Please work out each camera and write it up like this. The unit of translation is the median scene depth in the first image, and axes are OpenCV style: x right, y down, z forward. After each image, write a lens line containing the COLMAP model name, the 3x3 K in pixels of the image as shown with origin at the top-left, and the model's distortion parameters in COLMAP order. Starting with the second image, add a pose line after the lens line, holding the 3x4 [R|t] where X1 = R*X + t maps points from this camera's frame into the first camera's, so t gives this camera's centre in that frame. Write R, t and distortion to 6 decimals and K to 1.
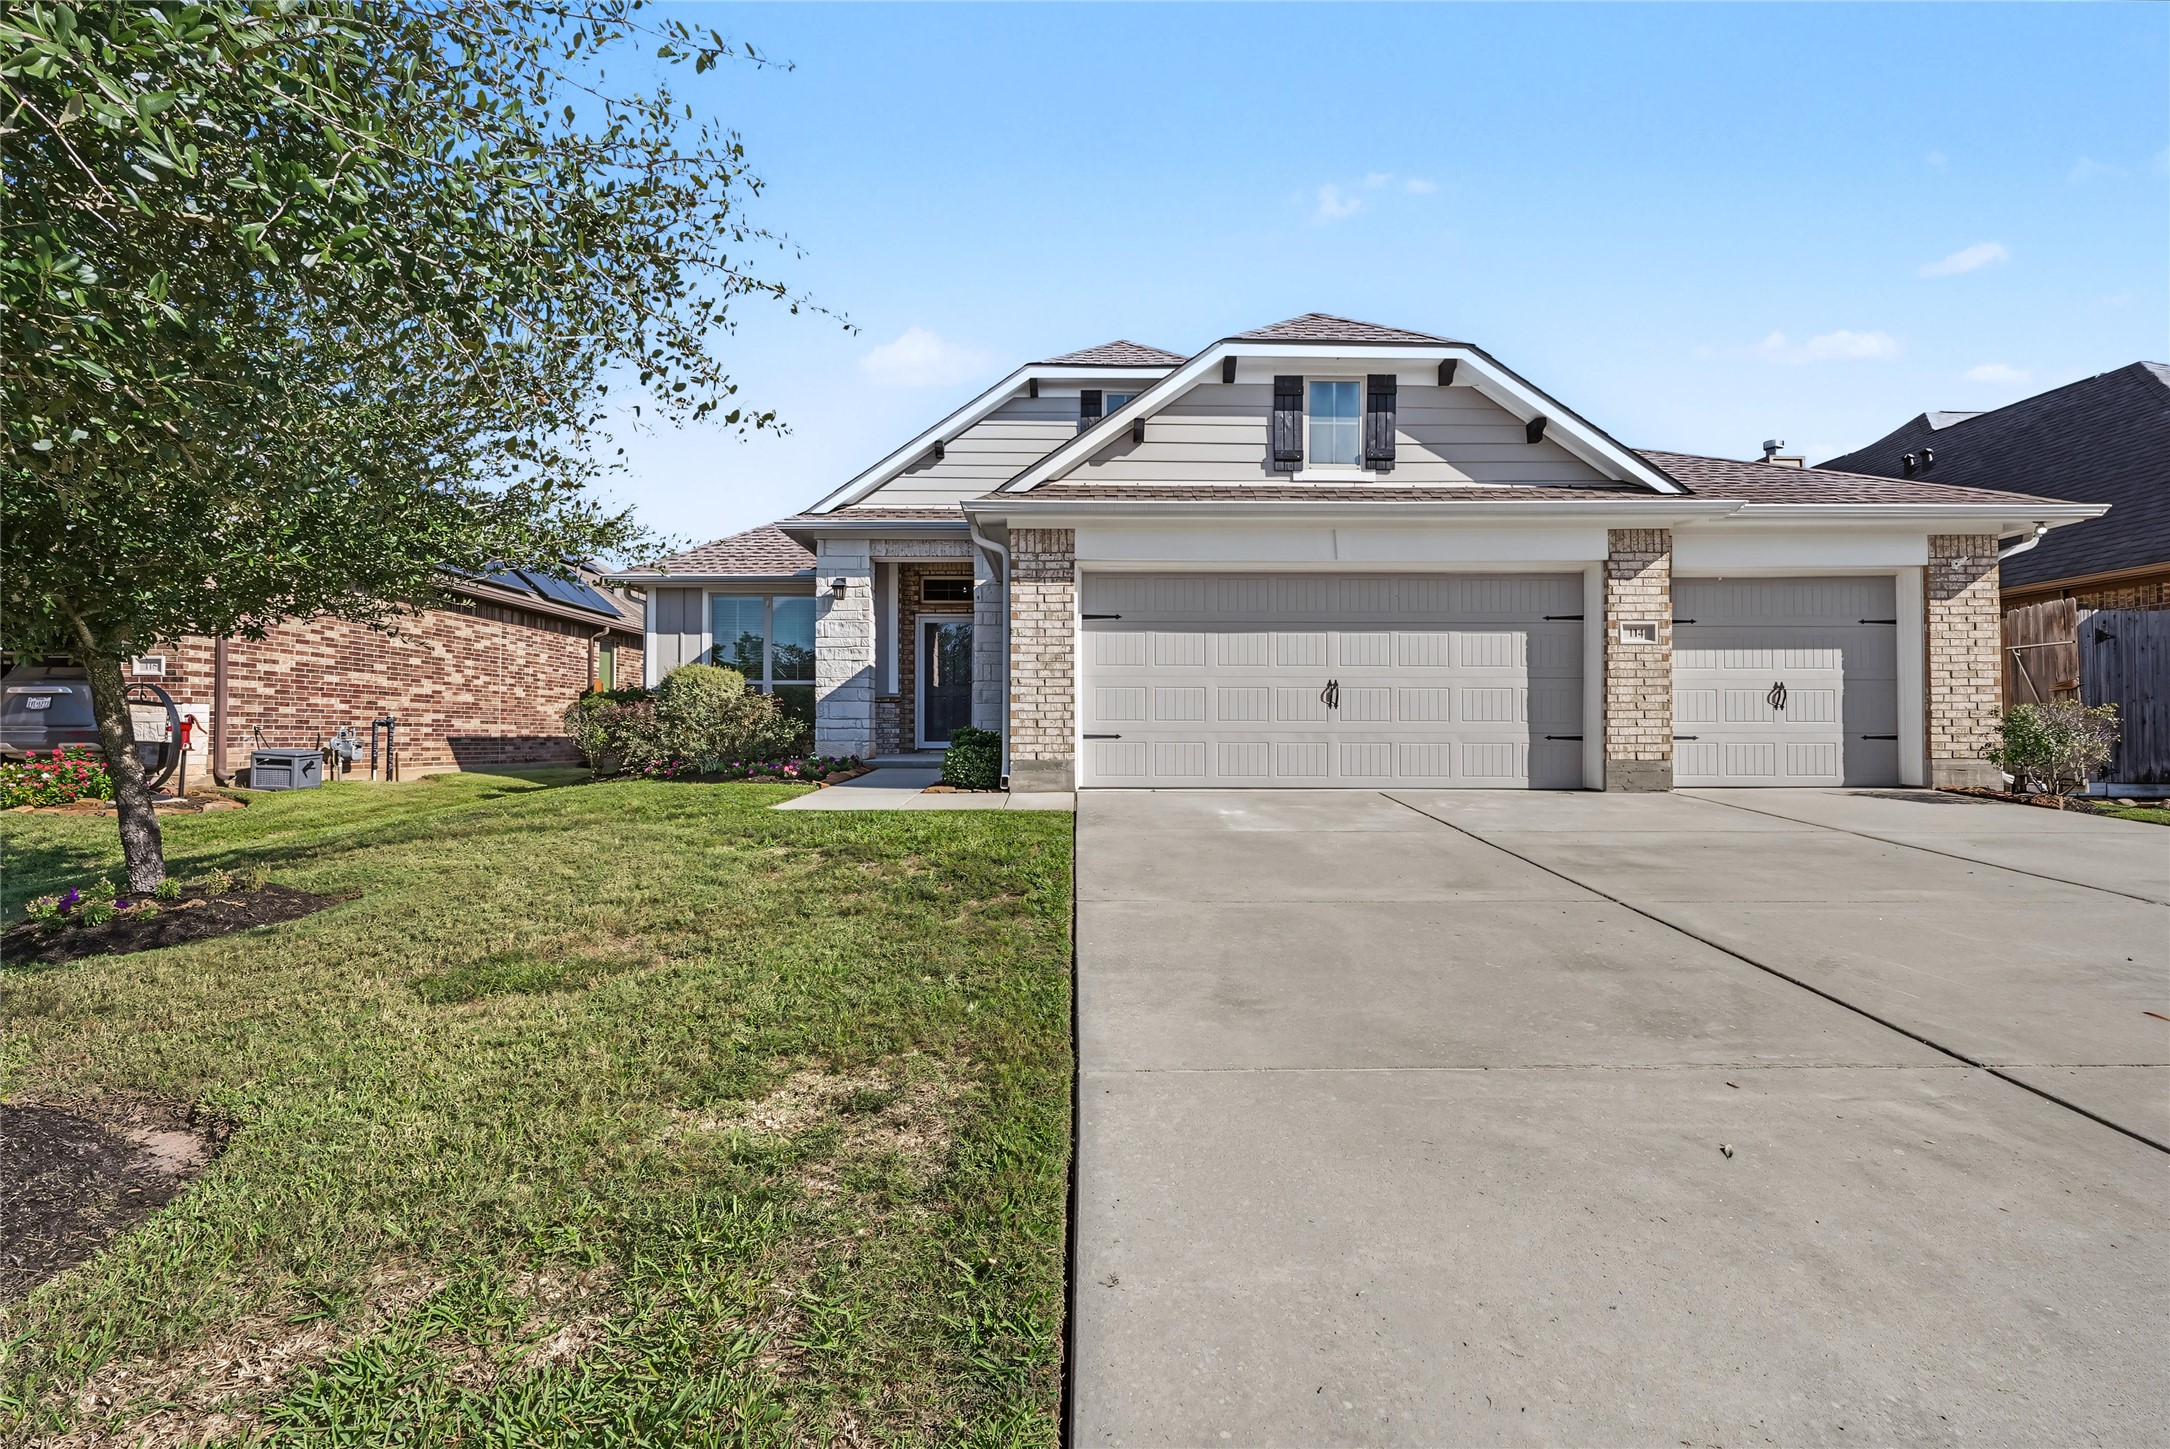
lens RADIAL K [[976.9, 0, 1090.1], [0, 976.9, 719.8], [0, 0, 1]] dist [-0.000246, -0.001269]
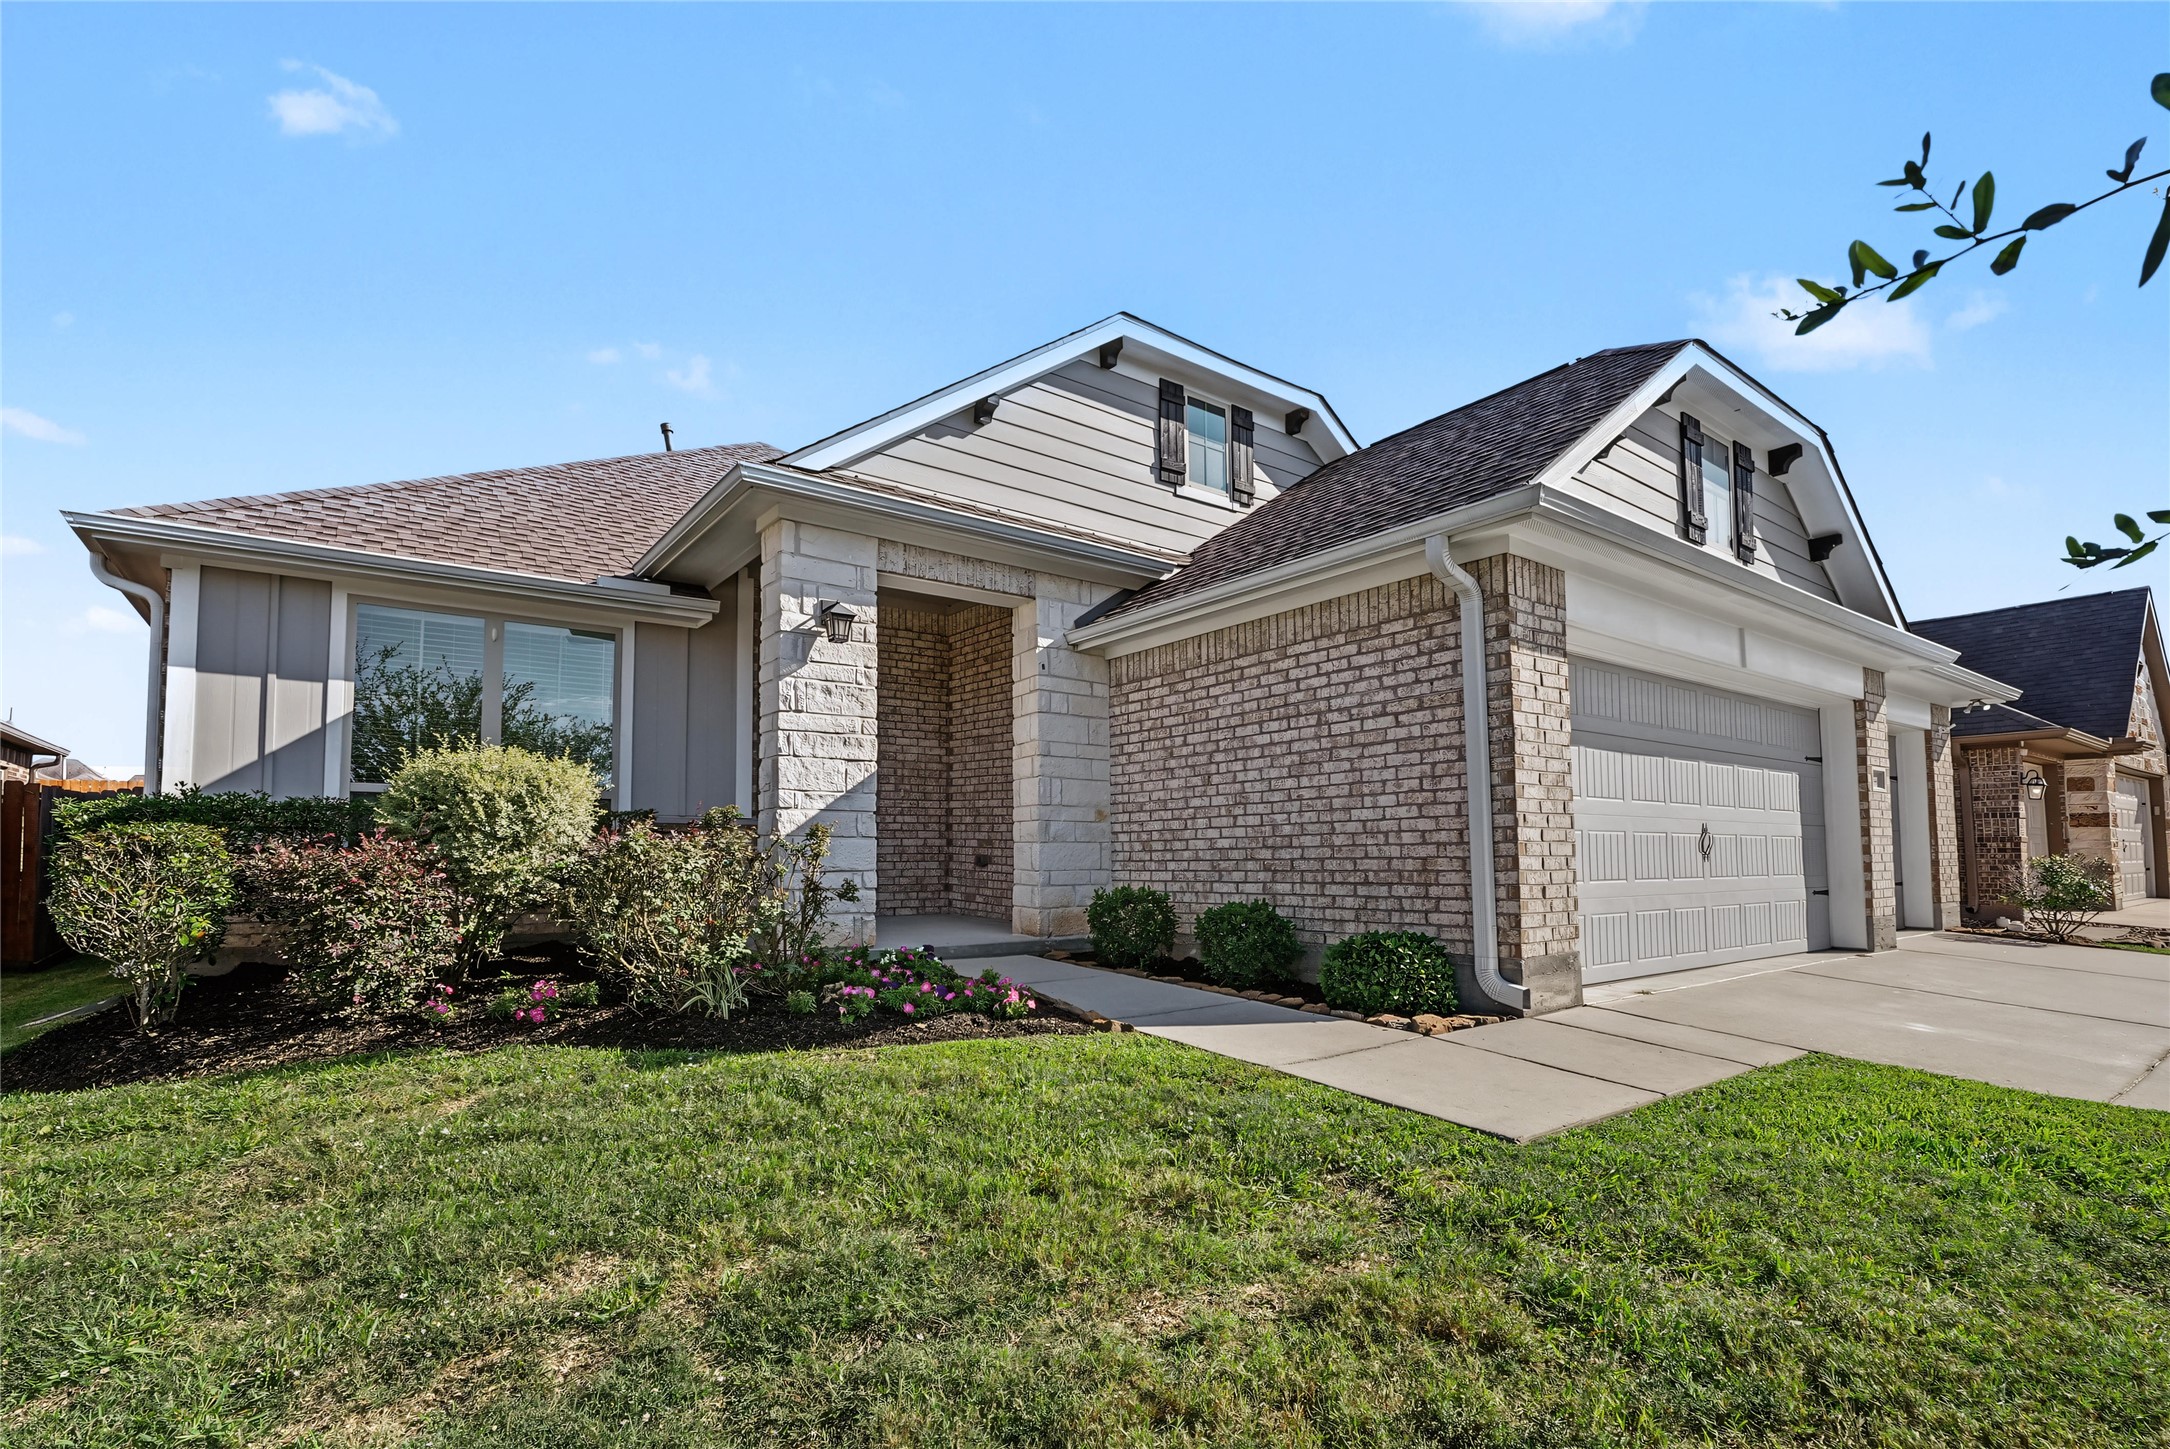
lens RADIAL K [[976.9, 0, 1072.5], [0, 976.9, 804.6], [0, 0, 1]] dist [-0.000246, -0.001269]
pose [[0.811348, 0.027156, 0.583933, -0.444540], [-0.006471, 0.999276, -0.037480, -0.017312], [-0.584528, 0.026631, 0.810937, 0.494948]]
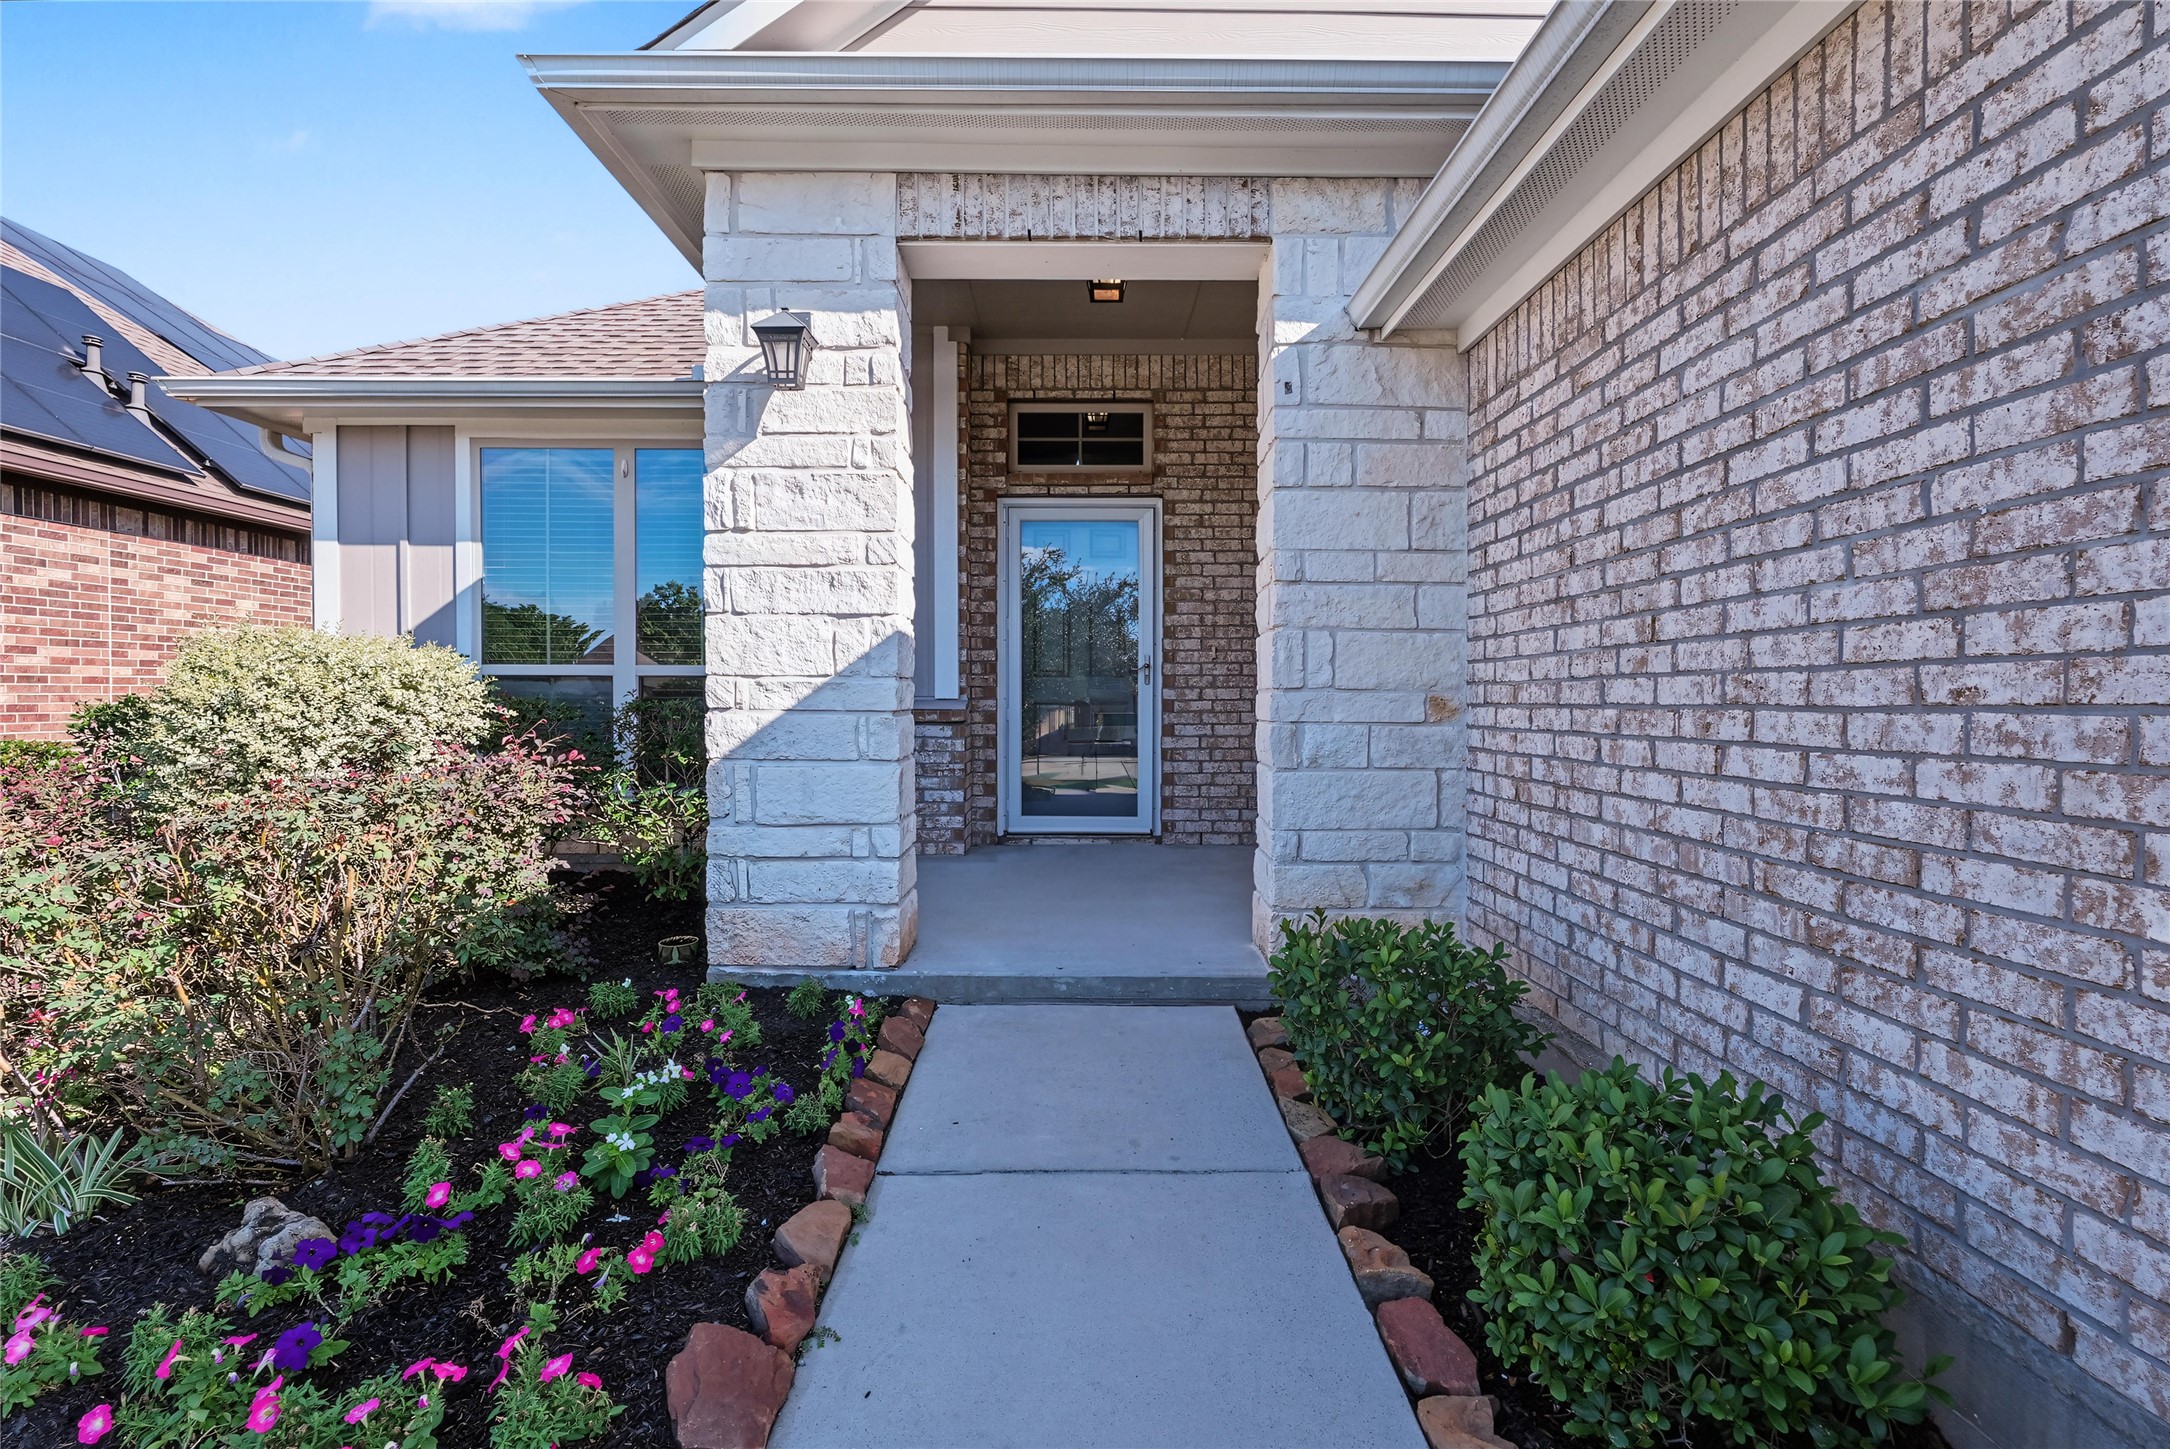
lens RADIAL K [[976.9, 0, 1091.1], [0, 976.9, 713.2], [0, 0, 1]] dist [-0.000246, -0.001269]
pose [[0.999993, 0.002521, 0.002884, -0.168817], [-0.002633, 0.999216, 0.039508, -0.043100], [-0.002782, -0.039516, 0.999215, 0.709888]]
